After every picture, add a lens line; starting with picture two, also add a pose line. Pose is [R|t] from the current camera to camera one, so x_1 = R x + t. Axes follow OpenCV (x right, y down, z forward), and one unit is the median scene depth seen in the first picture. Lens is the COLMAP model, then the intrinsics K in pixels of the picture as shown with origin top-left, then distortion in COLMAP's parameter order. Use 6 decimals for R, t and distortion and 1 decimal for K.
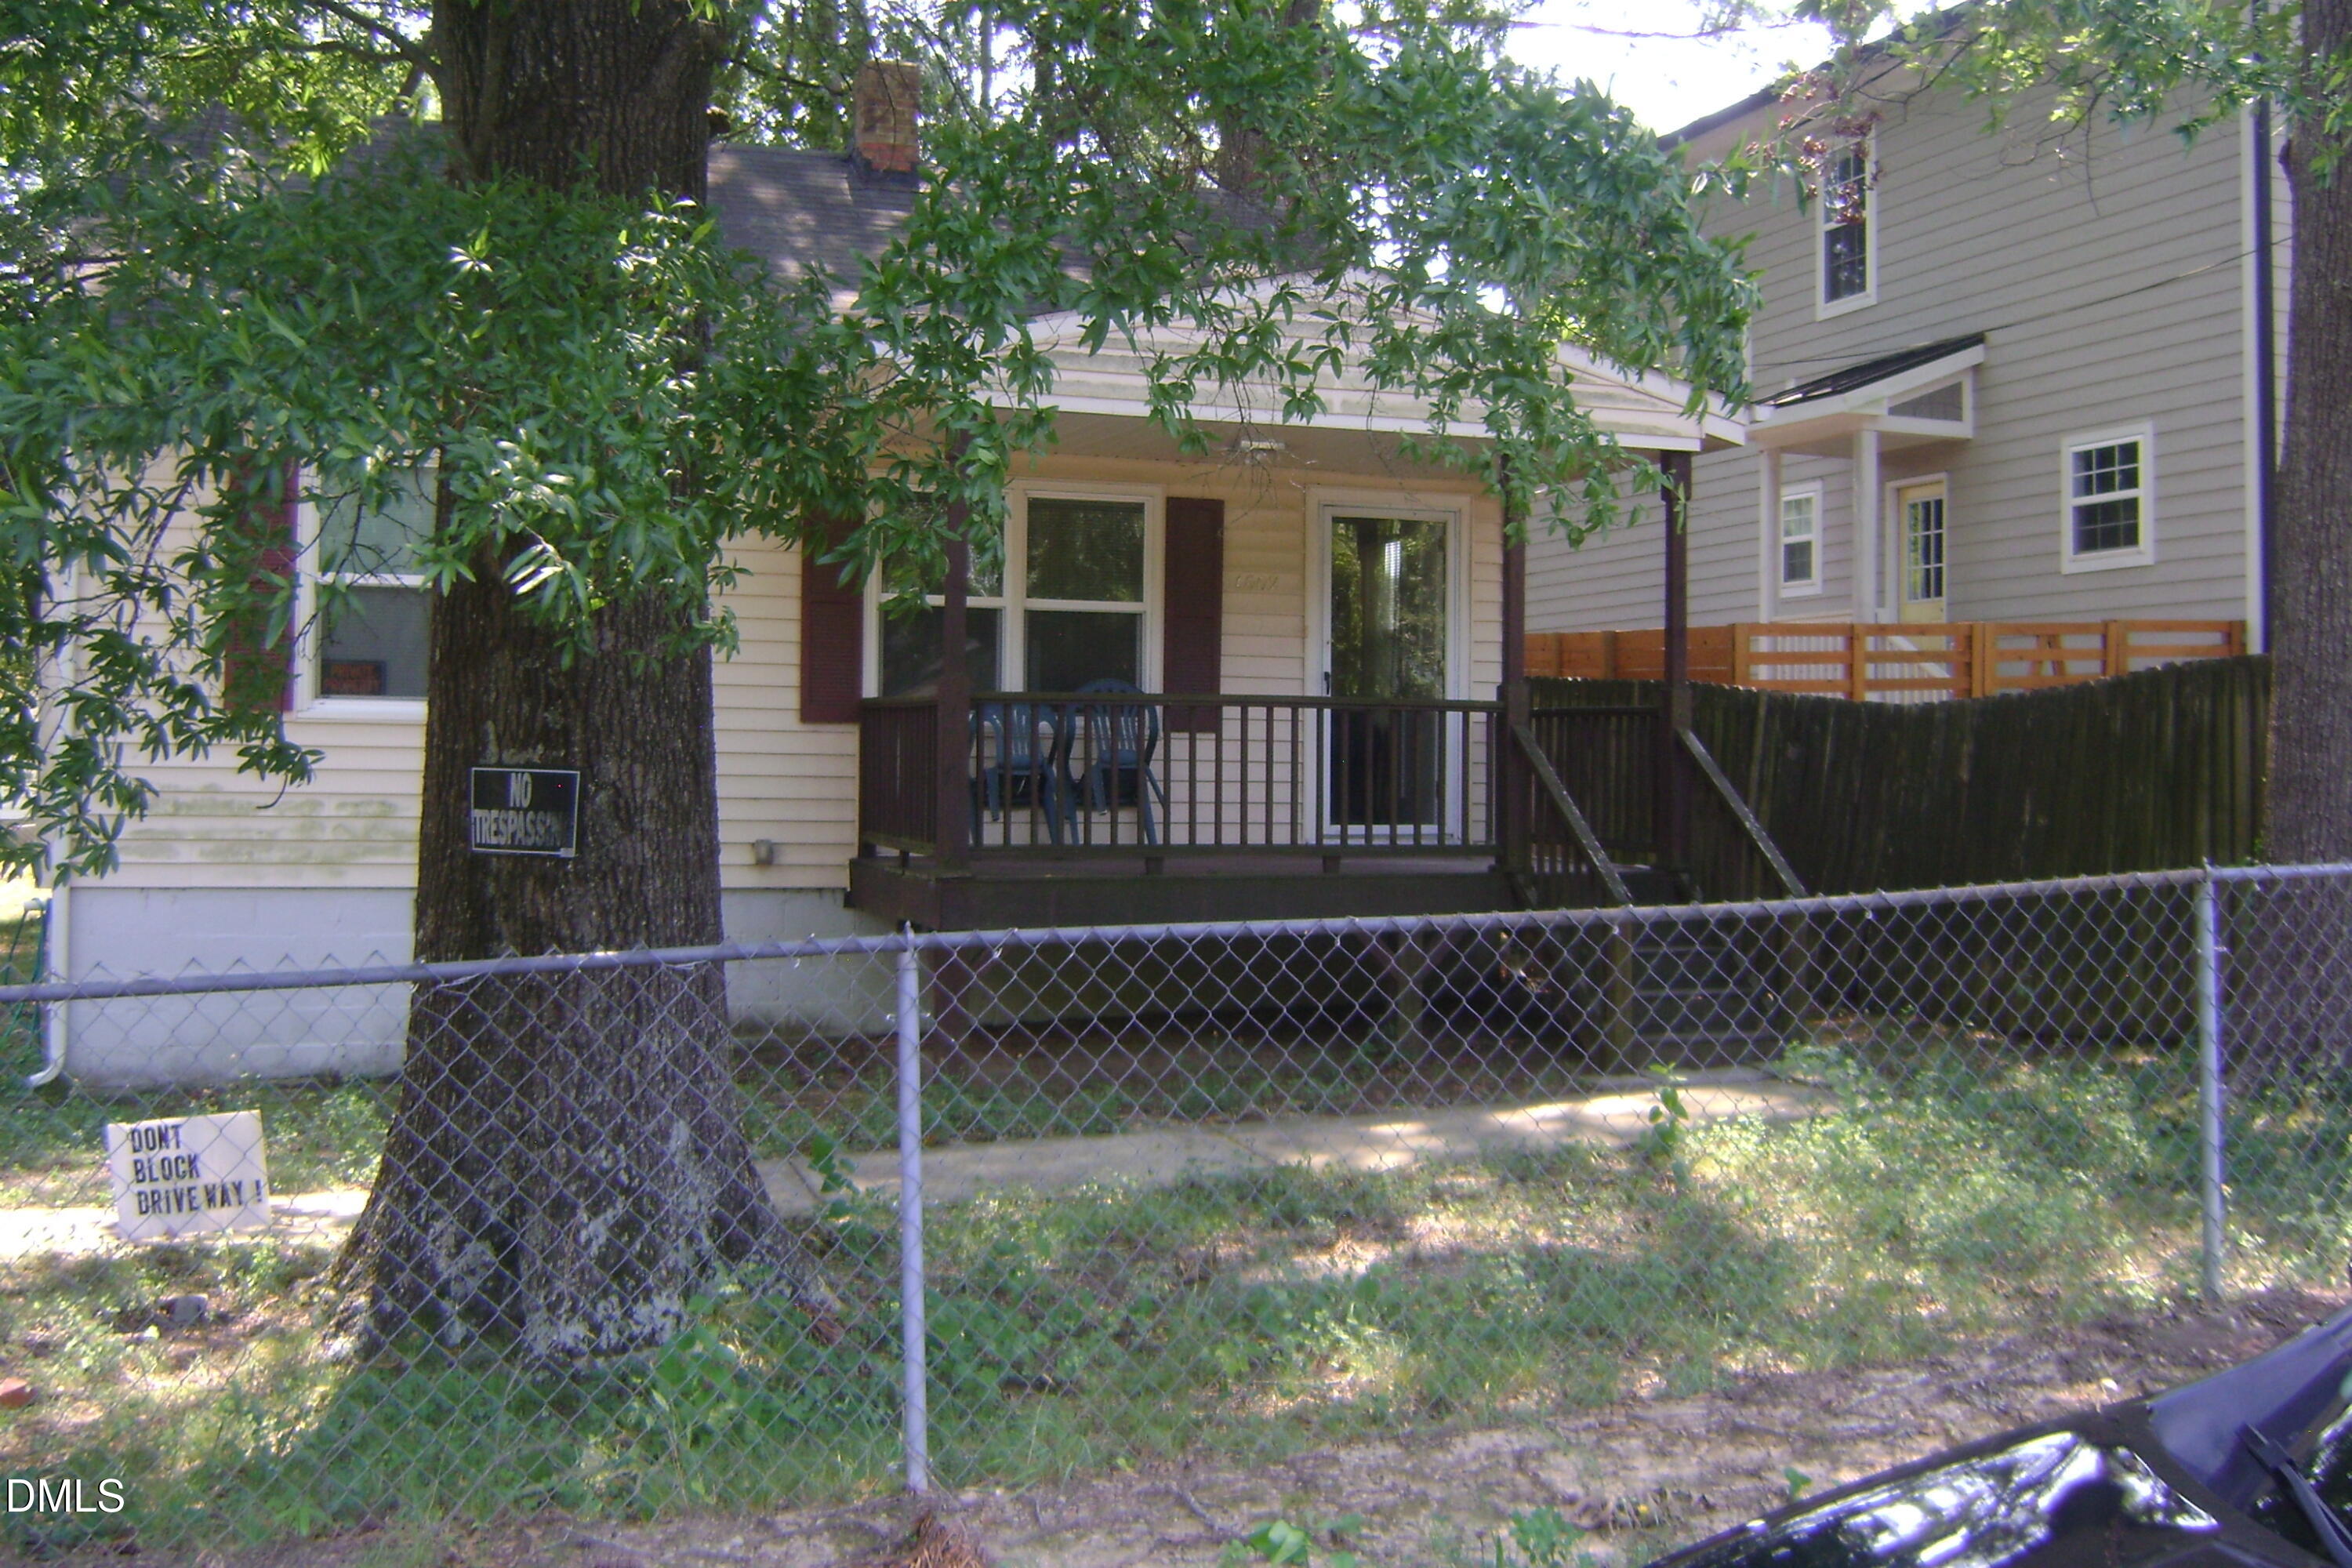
lens RADIAL K [[2461.1, 0, 1240.0], [0, 2461.1, 776.0], [0, 0, 1]] dist [-0.114009, 0.012930]
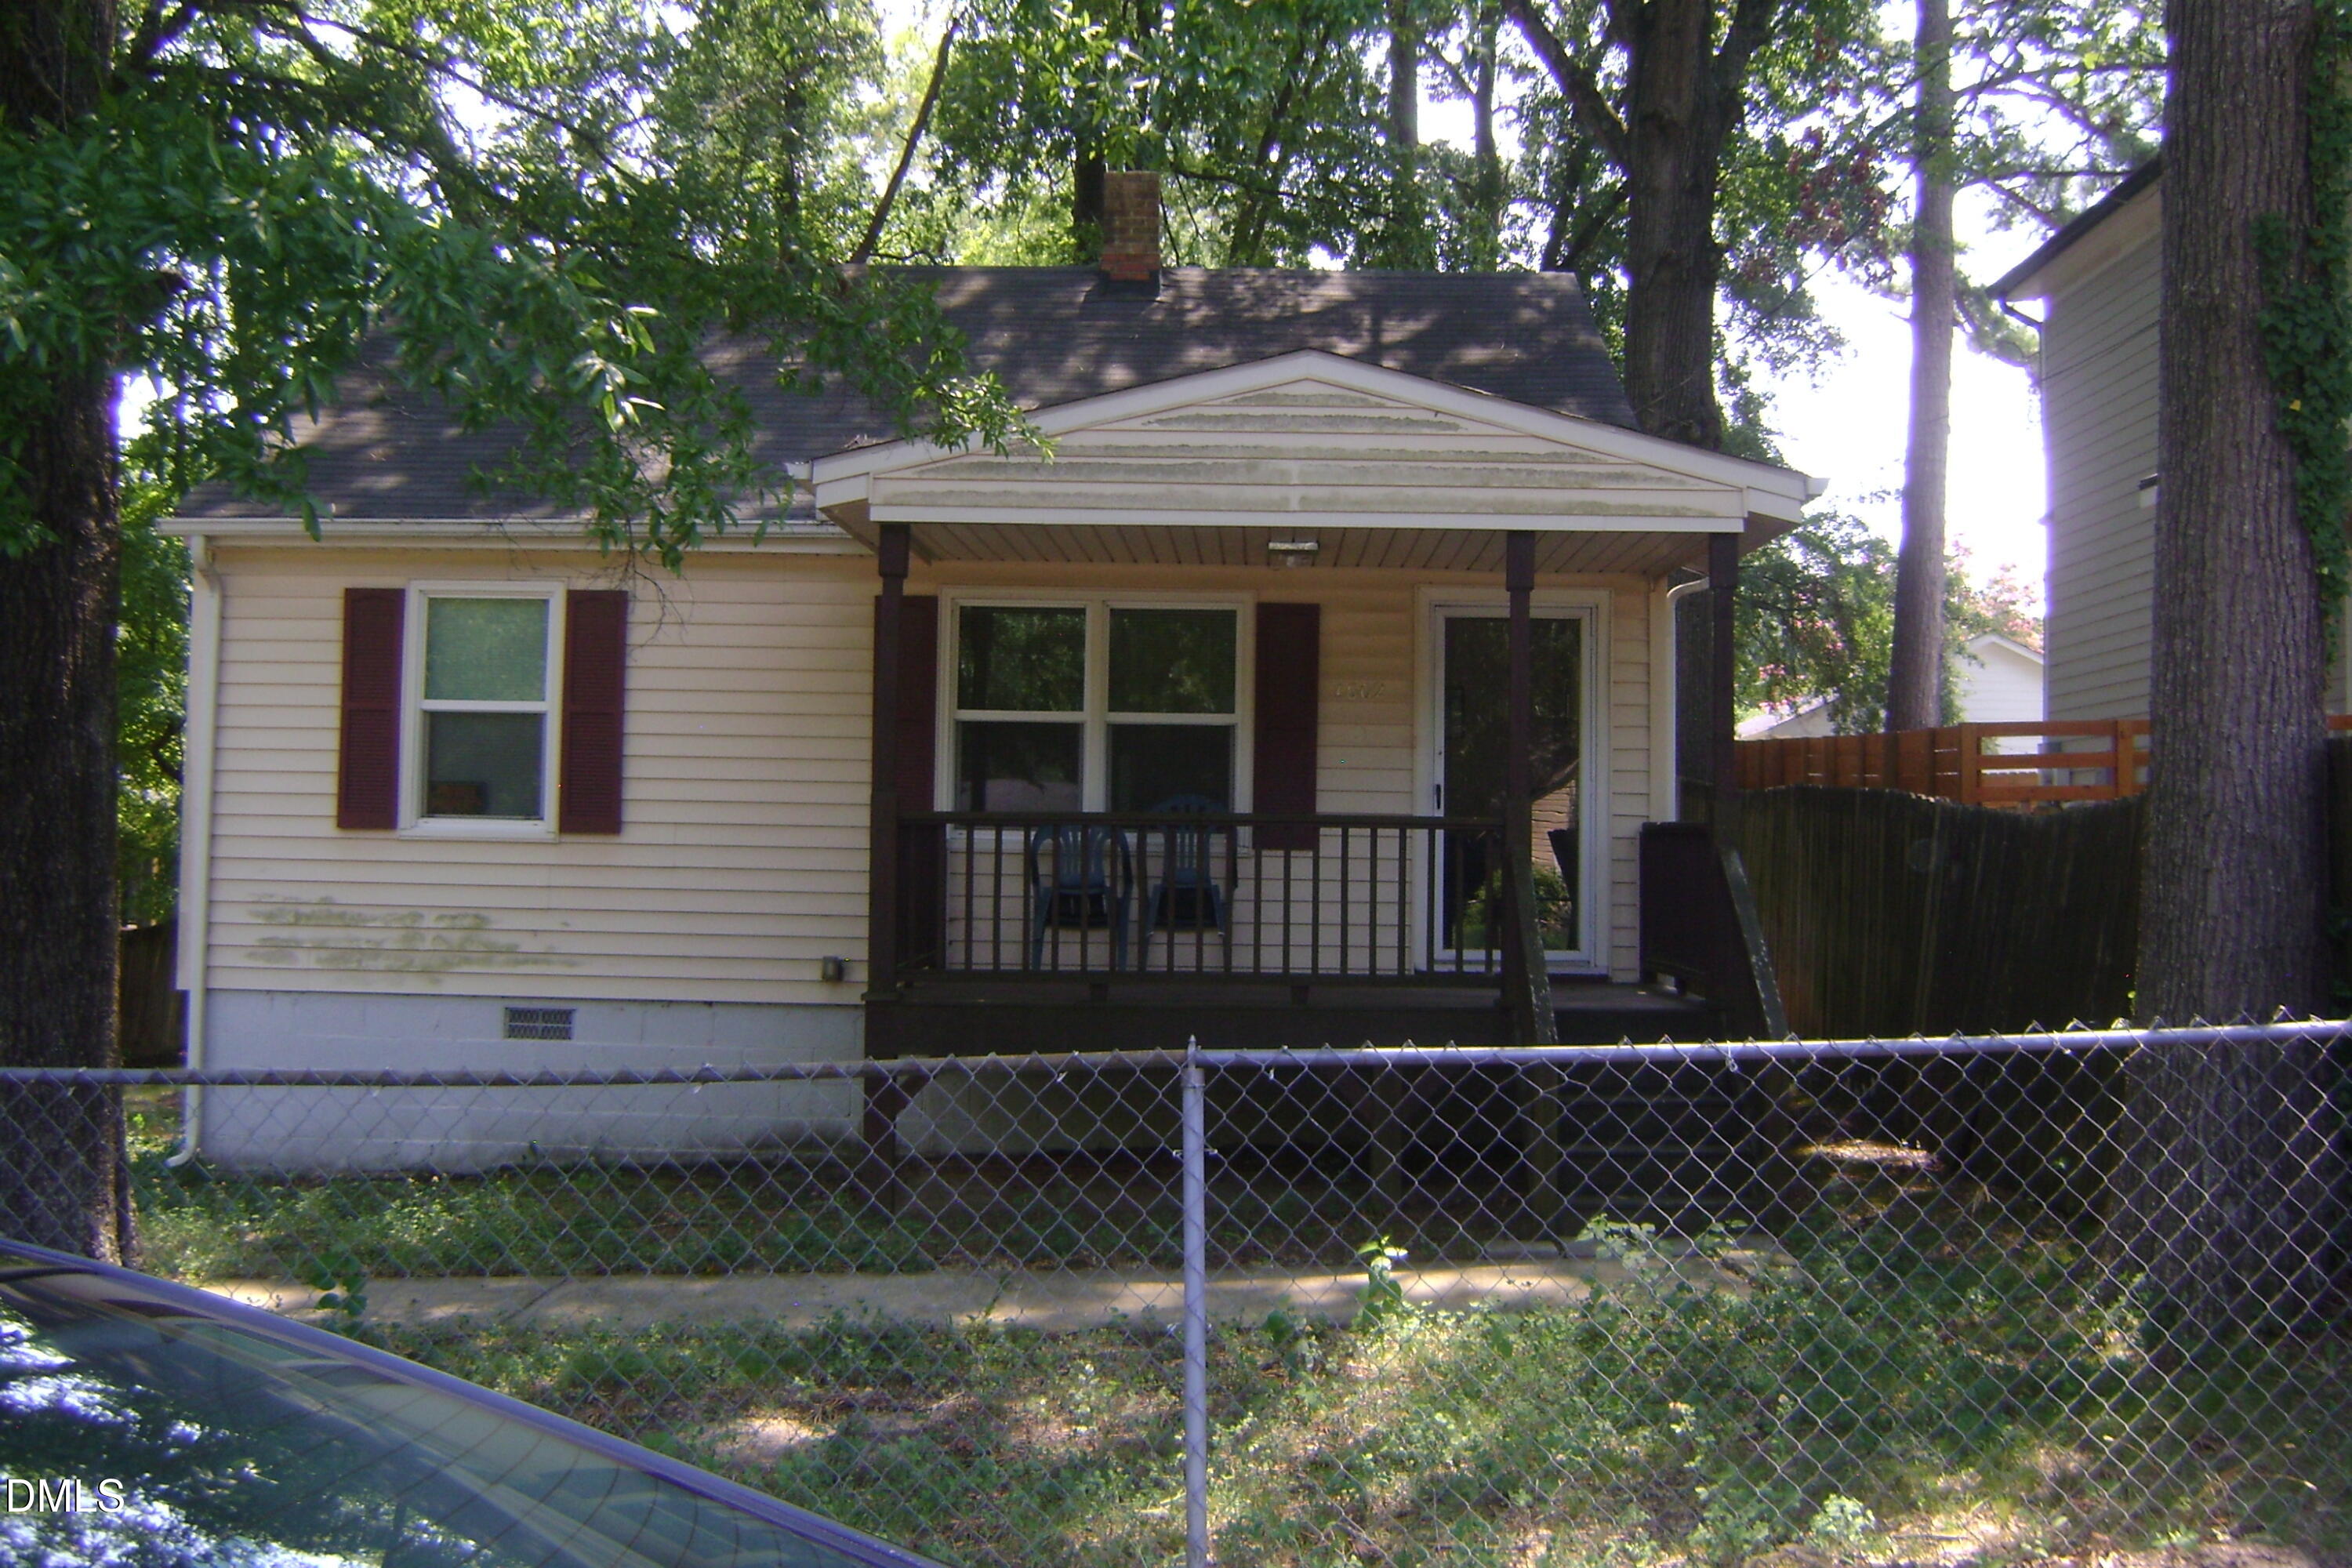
lens RADIAL K [[2461.1, 0, 1240.0], [0, 2461.1, 776.0], [0, 0, 1]] dist [-0.114009, 0.012930]
pose [[0.936579, -0.009293, -0.350335, 0.298176], [-0.004947, 0.999198, -0.039731, -0.008393], [0.350423, 0.038945, 0.935782, 0.105814]]
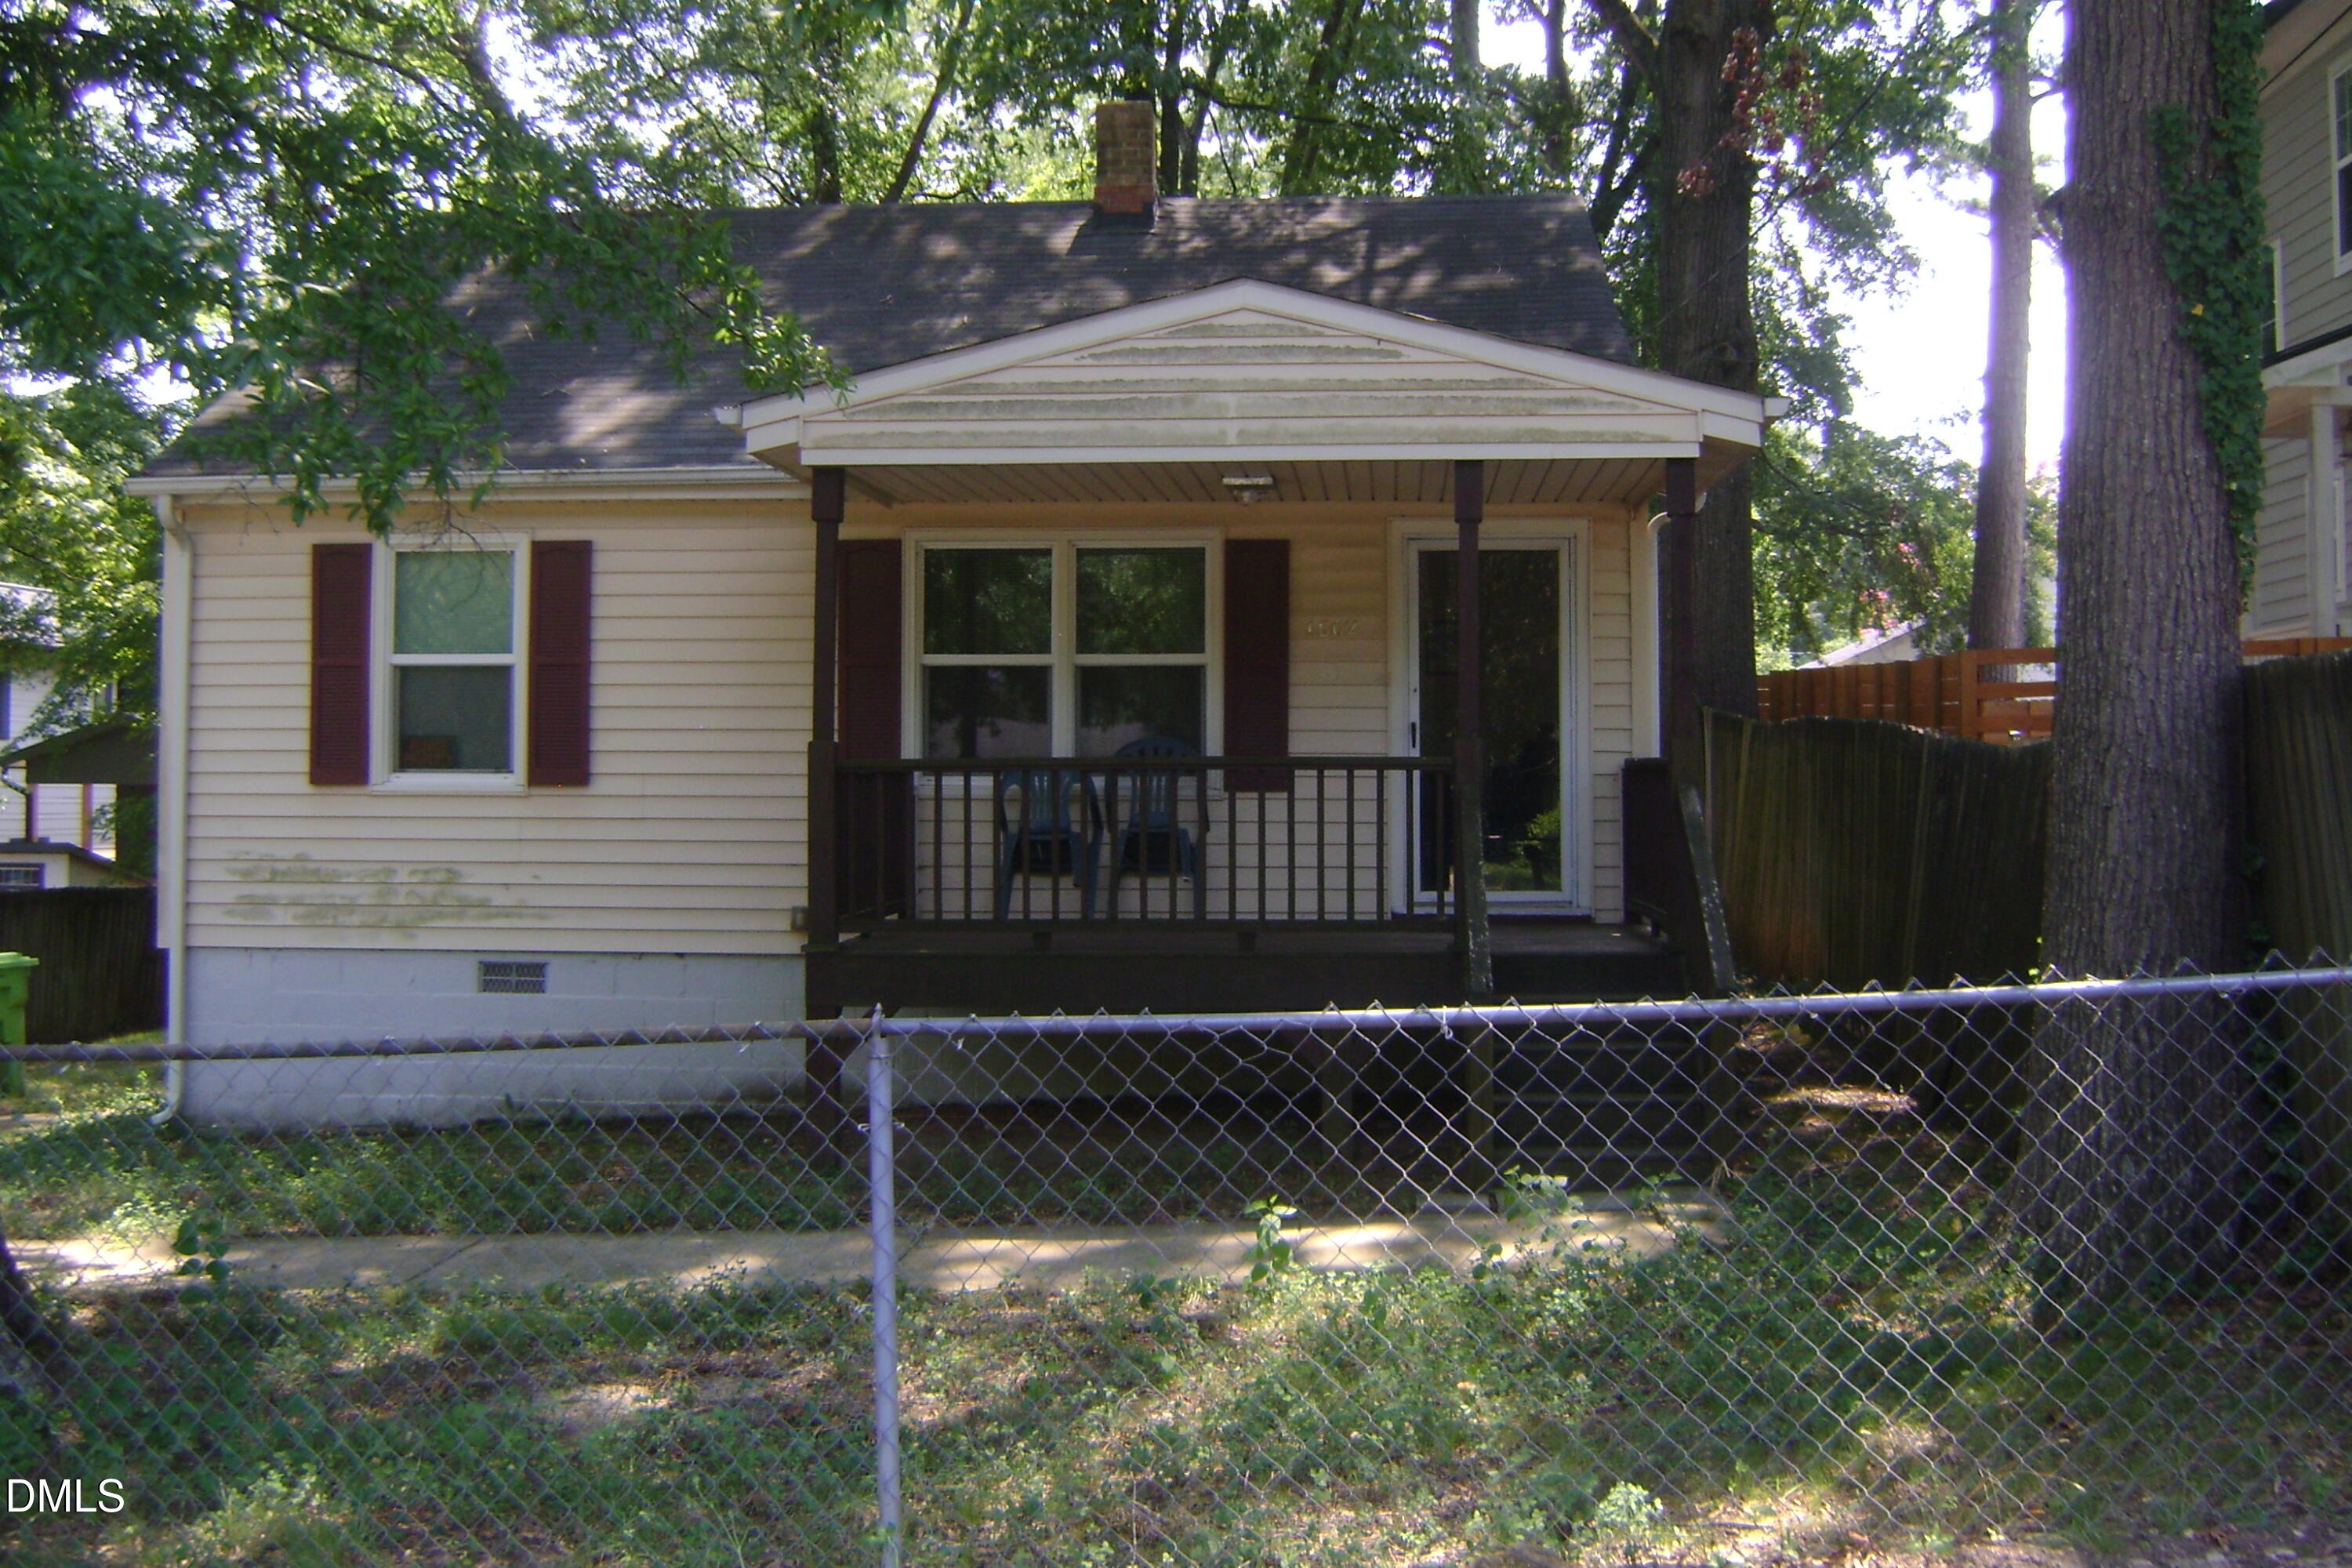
lens RADIAL K [[2461.1, 0, 1240.0], [0, 2461.1, 776.0], [0, 0, 1]] dist [-0.114009, 0.012930]
pose [[0.917450, -0.013563, -0.397619, 0.345325], [0.008893, 0.999868, -0.013588, -0.011175], [0.397751, 0.008931, 0.917450, 0.146313]]
